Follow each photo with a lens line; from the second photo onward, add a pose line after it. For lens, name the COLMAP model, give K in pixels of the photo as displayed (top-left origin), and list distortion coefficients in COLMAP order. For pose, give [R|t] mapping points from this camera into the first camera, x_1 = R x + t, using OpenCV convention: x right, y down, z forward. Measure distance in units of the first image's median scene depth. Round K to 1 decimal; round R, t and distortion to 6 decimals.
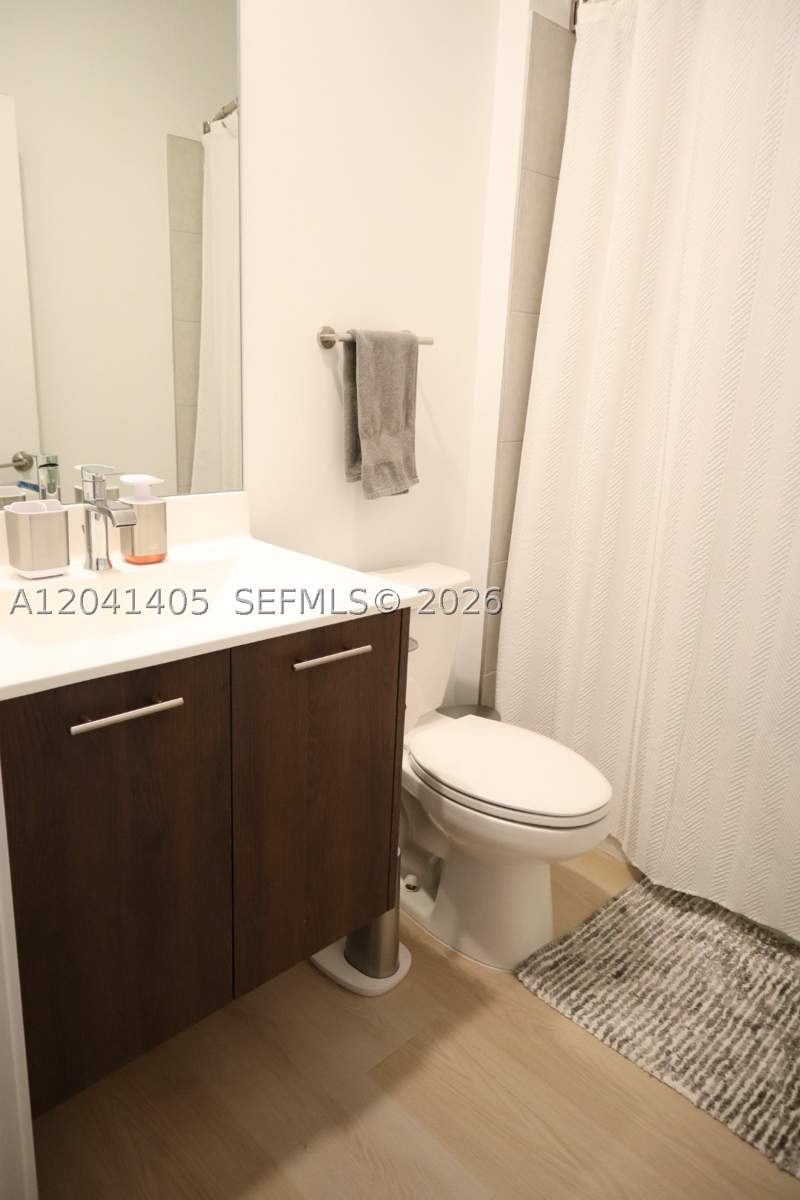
lens RADIAL K [[823.7, 0, 404.4], [0, 823.7, 596.0], [0, 0, 1]] dist [0.037882, -0.000413]
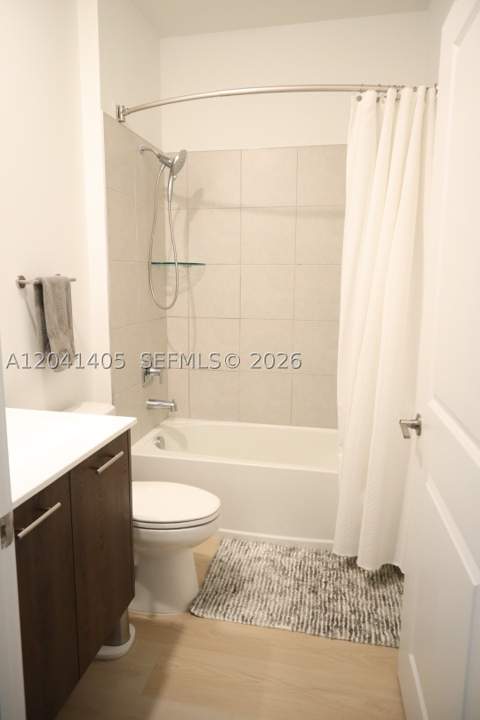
lens RADIAL K [[494.2, 0, 237.8], [0, 494.2, 363.1], [0, 0, 1]] dist [0.037882, -0.000413]
pose [[0.842015, -0.137304, 0.521688, -0.279857], [0.177251, 0.983791, -0.027162, -0.043947], [-0.509502, 0.115340, 0.852704, -0.077404]]
